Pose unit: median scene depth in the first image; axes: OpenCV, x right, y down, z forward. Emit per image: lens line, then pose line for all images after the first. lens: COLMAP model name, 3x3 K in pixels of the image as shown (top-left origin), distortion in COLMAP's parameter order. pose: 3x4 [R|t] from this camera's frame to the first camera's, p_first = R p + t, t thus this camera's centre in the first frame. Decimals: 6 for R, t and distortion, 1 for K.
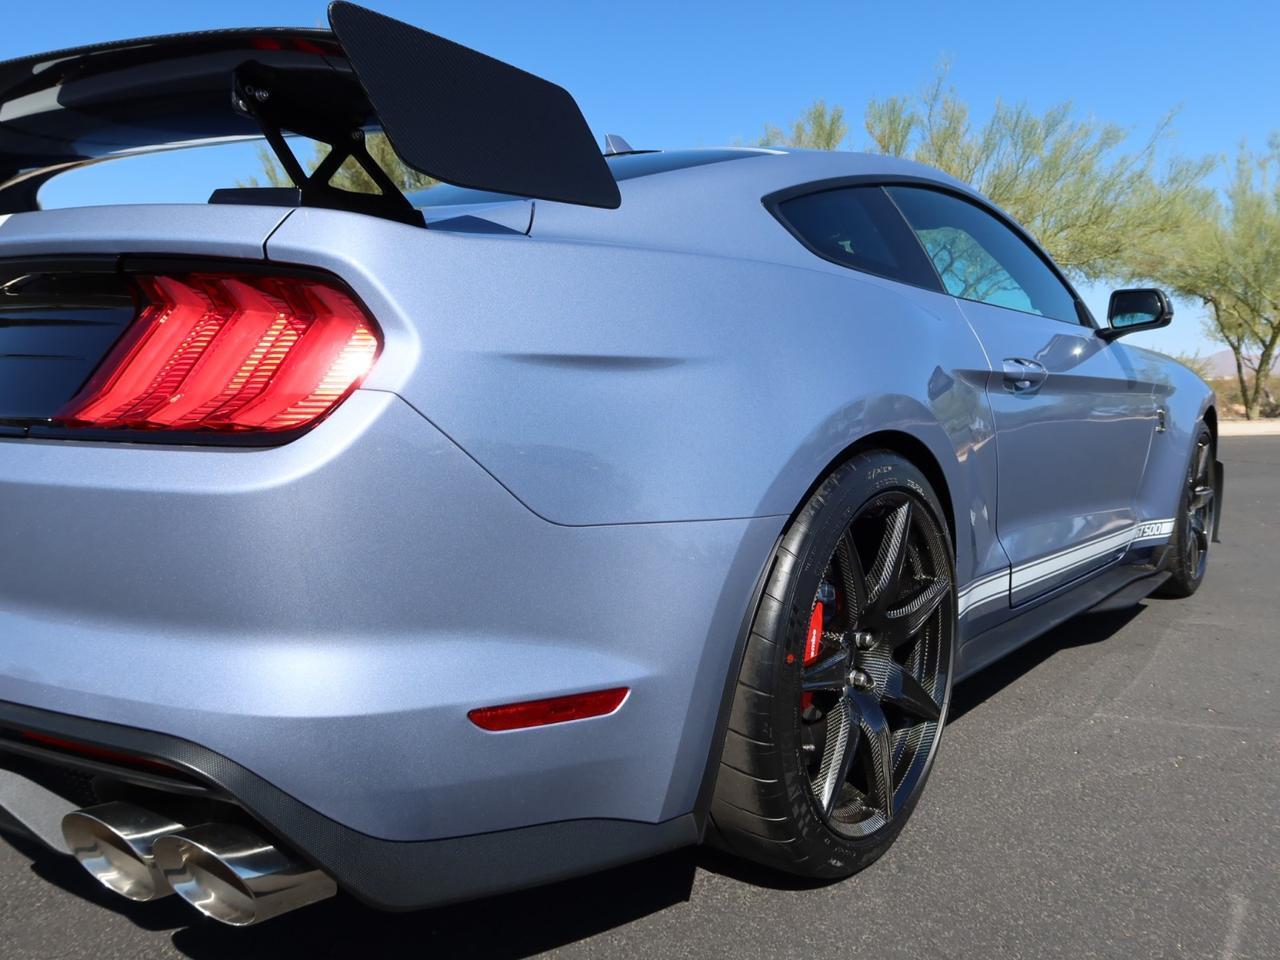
lens RADIAL K [[972.4, 0, 642.1], [0, 972.4, 475.7], [0, 0, 1]] dist [-0.025556, -0.003101]
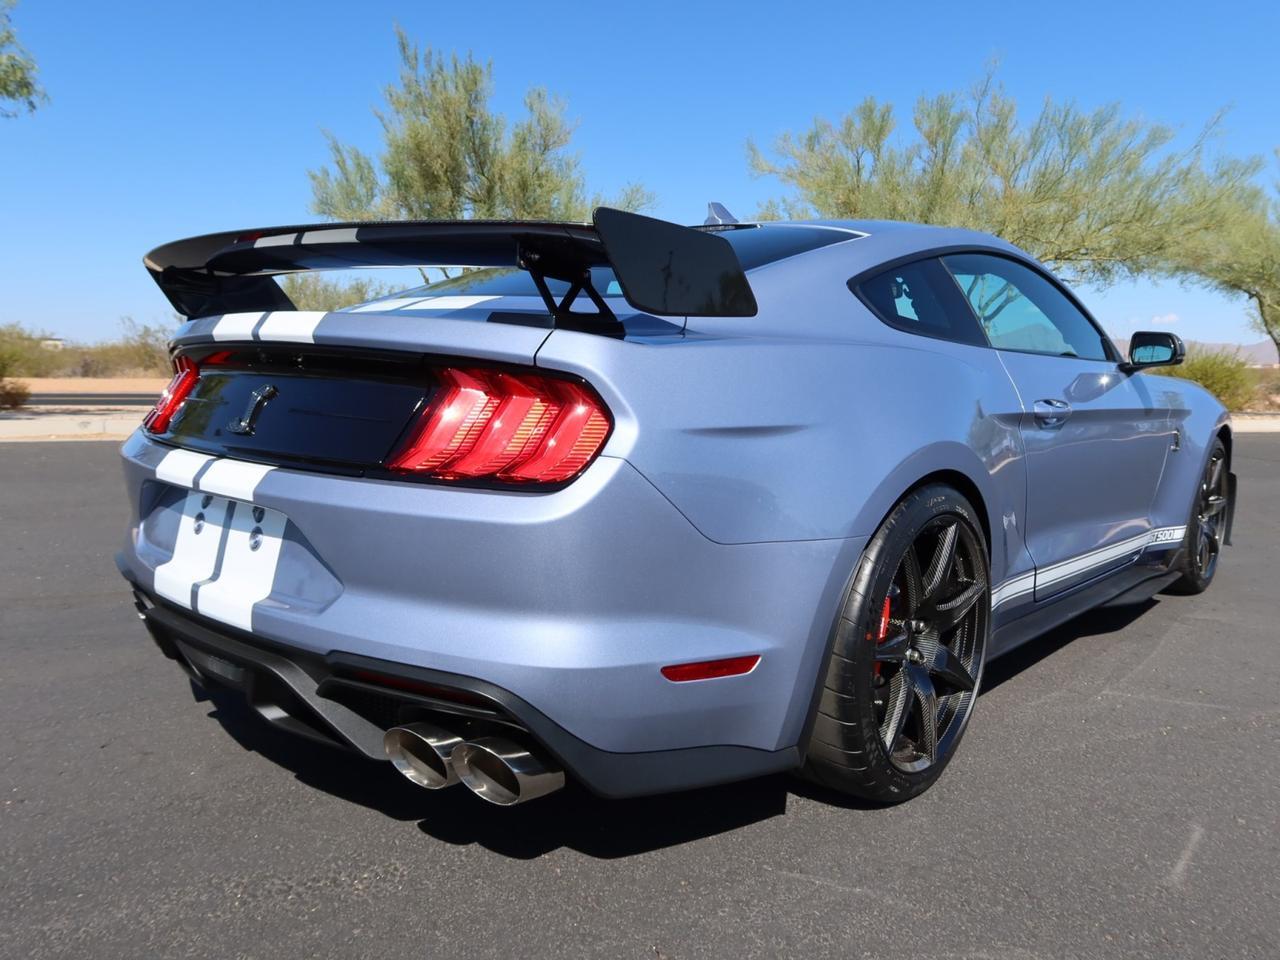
lens RADIAL K [[990.3, 0, 637.9], [0, 990.3, 476.7], [0, 0, 1]] dist [-0.035288, 0.014723]
pose [[0.999214, 0.022984, -0.032310, -0.108662], [-0.022076, 0.999359, 0.028198, -0.060548], [0.032937, -0.027462, 0.999080, -0.331796]]
